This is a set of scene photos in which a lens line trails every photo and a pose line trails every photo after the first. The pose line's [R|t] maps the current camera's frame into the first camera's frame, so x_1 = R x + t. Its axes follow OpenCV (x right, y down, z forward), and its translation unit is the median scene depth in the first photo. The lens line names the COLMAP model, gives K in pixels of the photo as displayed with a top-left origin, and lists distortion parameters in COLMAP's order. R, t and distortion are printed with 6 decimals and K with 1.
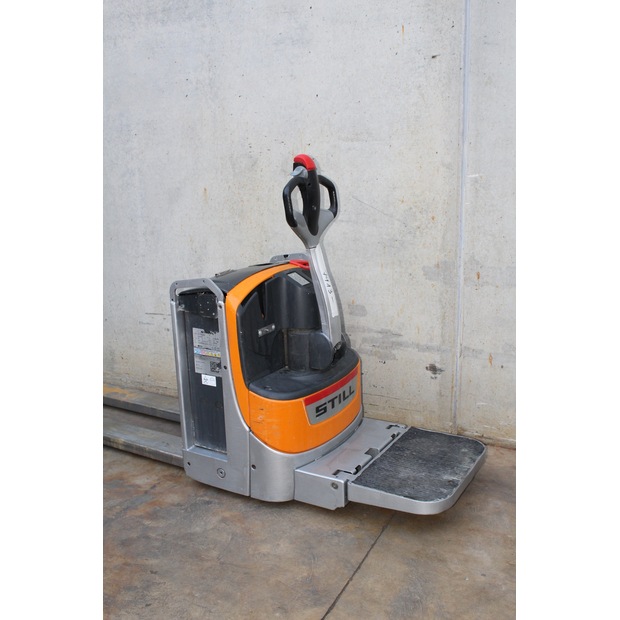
lens RADIAL K [[662.4, 0, 310.0], [0, 662.4, 310.0], [0, 0, 1]] dist [-0.107565, 0.136246]
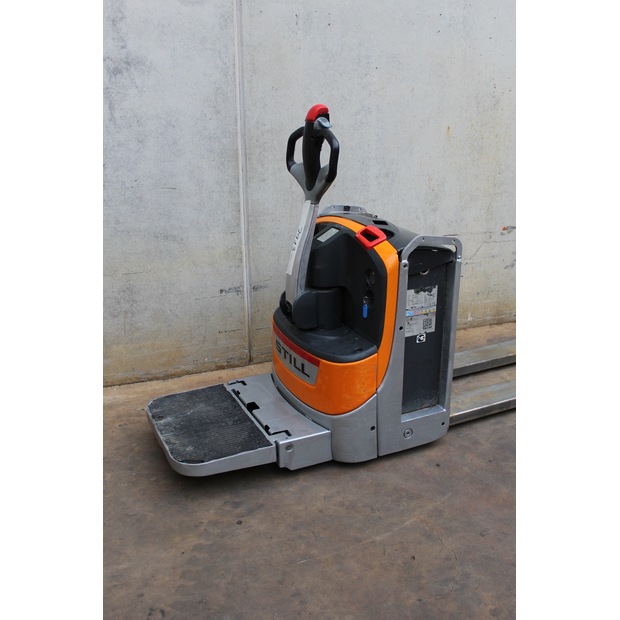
lens RADIAL K [[662.4, 0, 310.0], [0, 662.4, 310.0], [0, 0, 1]] dist [-0.107565, 0.136246]
pose [[0.692066, -0.222146, 0.686801, -1.098726], [0.144405, 0.974841, 0.169800, -0.113811], [-0.707242, -0.018335, 0.706734, 0.439695]]
